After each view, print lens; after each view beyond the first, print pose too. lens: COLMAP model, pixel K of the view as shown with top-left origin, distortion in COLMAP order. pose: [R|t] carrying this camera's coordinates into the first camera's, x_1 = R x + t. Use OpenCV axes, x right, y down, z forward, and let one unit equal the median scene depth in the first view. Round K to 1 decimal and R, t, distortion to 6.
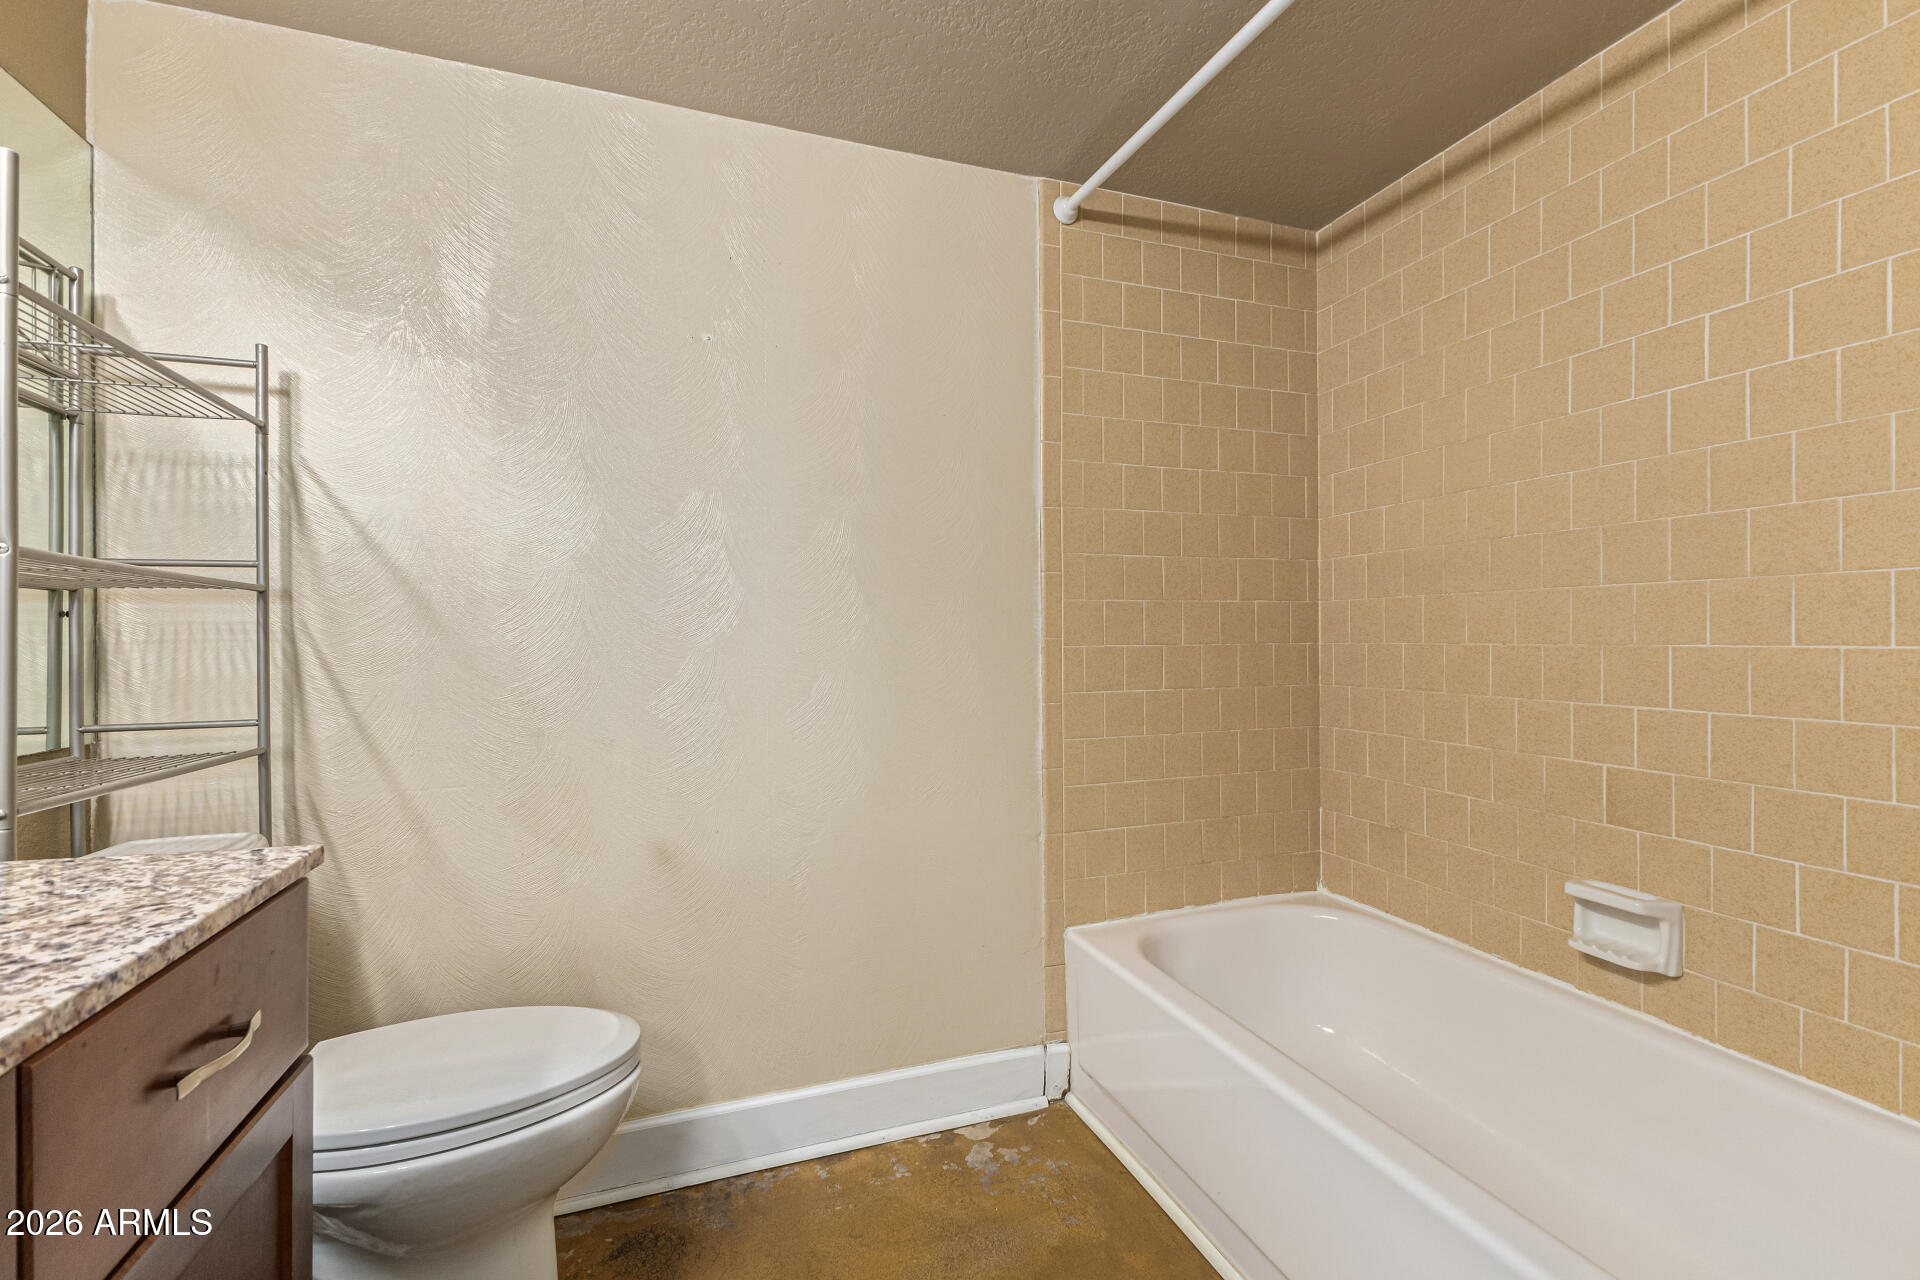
lens RADIAL K [[829.5, 0, 960.3], [0, 829.5, 635.2], [0, 0, 1]] dist [0.011094, -0.000825]
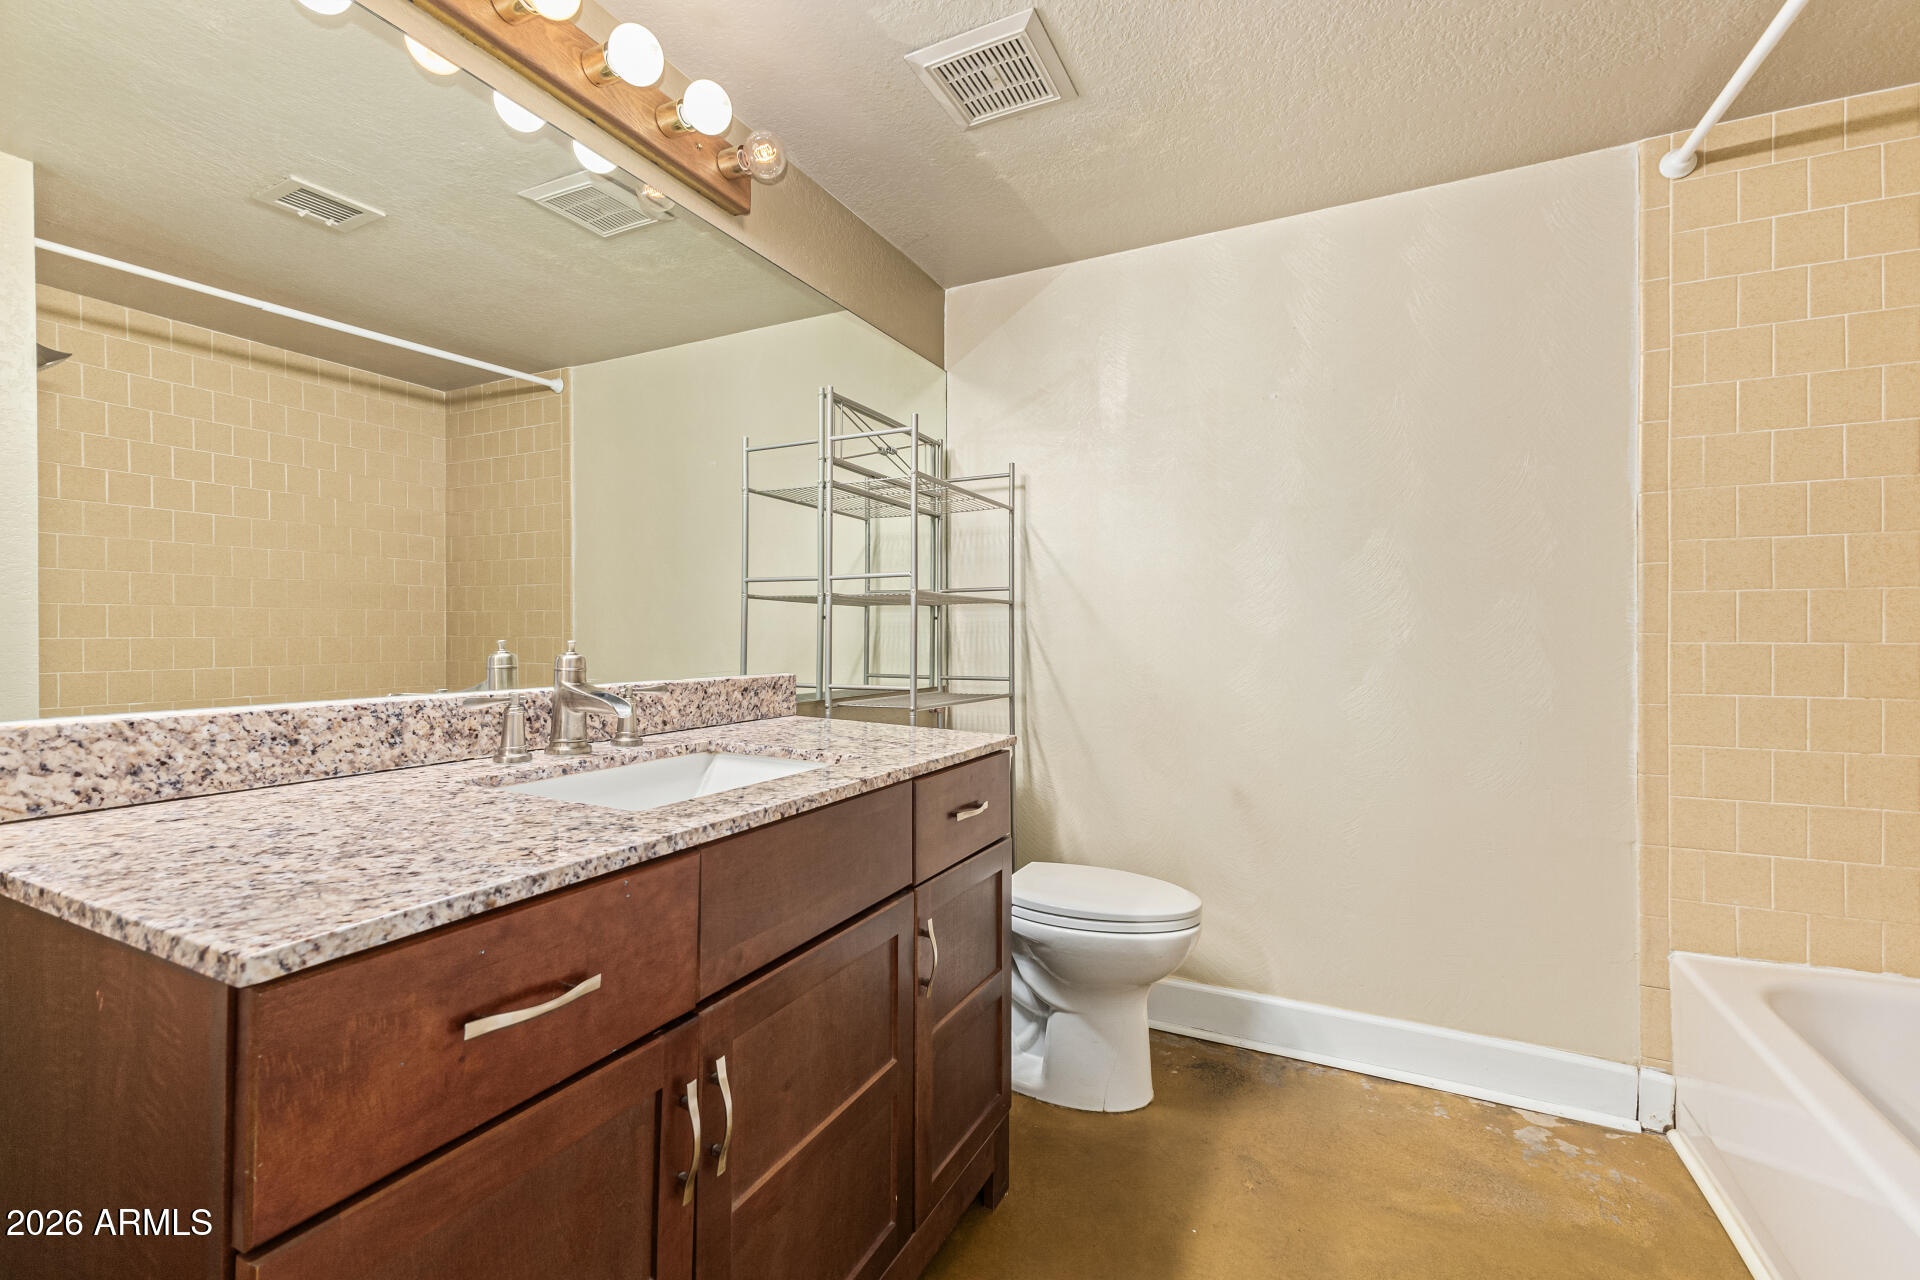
lens RADIAL K [[829.5, 0, 960.3], [0, 829.5, 635.2], [0, 0, 1]] dist [0.011094, -0.000825]
pose [[0.692916, 0.007711, -0.720977, 0.286668], [-0.001553, 0.999956, 0.009202, -0.002673], [0.721017, -0.005256, 0.692898, -0.234032]]
